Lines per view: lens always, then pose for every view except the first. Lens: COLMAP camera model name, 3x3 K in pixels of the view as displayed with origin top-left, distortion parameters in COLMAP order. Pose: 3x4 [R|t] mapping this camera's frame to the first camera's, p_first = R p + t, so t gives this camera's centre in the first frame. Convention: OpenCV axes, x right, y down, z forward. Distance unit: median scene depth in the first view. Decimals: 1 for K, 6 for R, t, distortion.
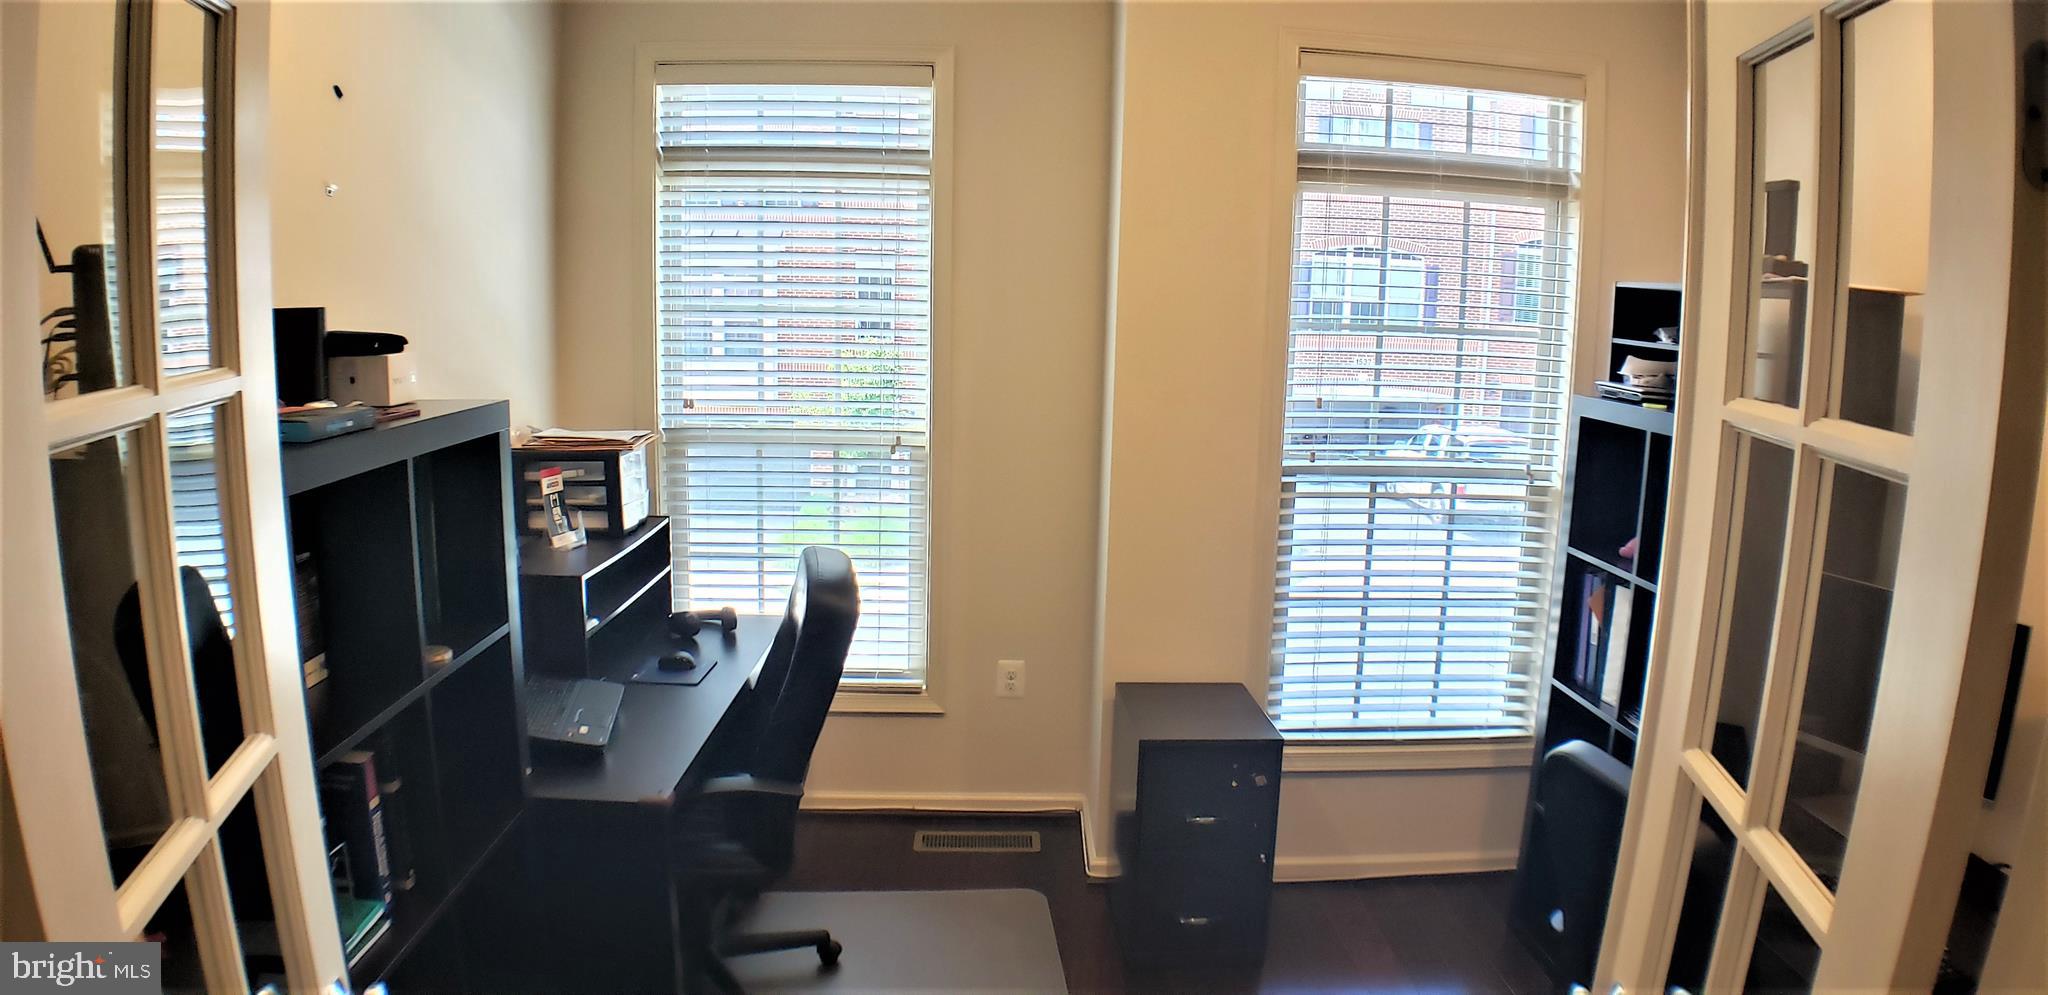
lens RADIAL K [[1244.4, 0, 1024.0], [0, 1244.4, 497.5], [0, 0, 1]] dist [-0.181297, -0.000463]
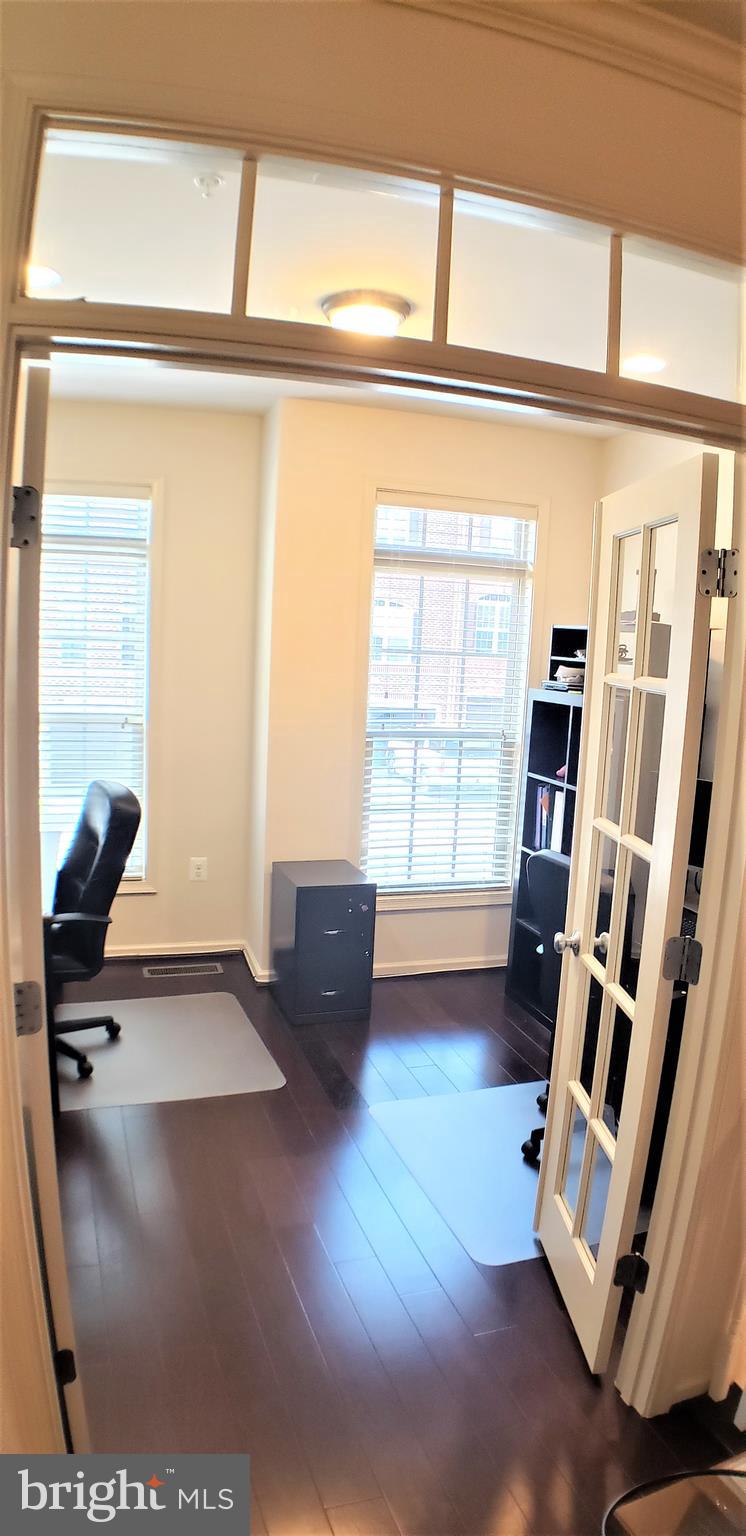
lens RADIAL K [[947.6, 0, 373.0], [0, 947.6, 768.0], [0, 0, 1]] dist [-0.150552, 0.002902]
pose [[0.960295, -0.016689, 0.278489, -0.150213], [0.021772, 0.999648, -0.015167, 0.046055], [-0.278137, 0.020627, 0.960320, -0.271137]]
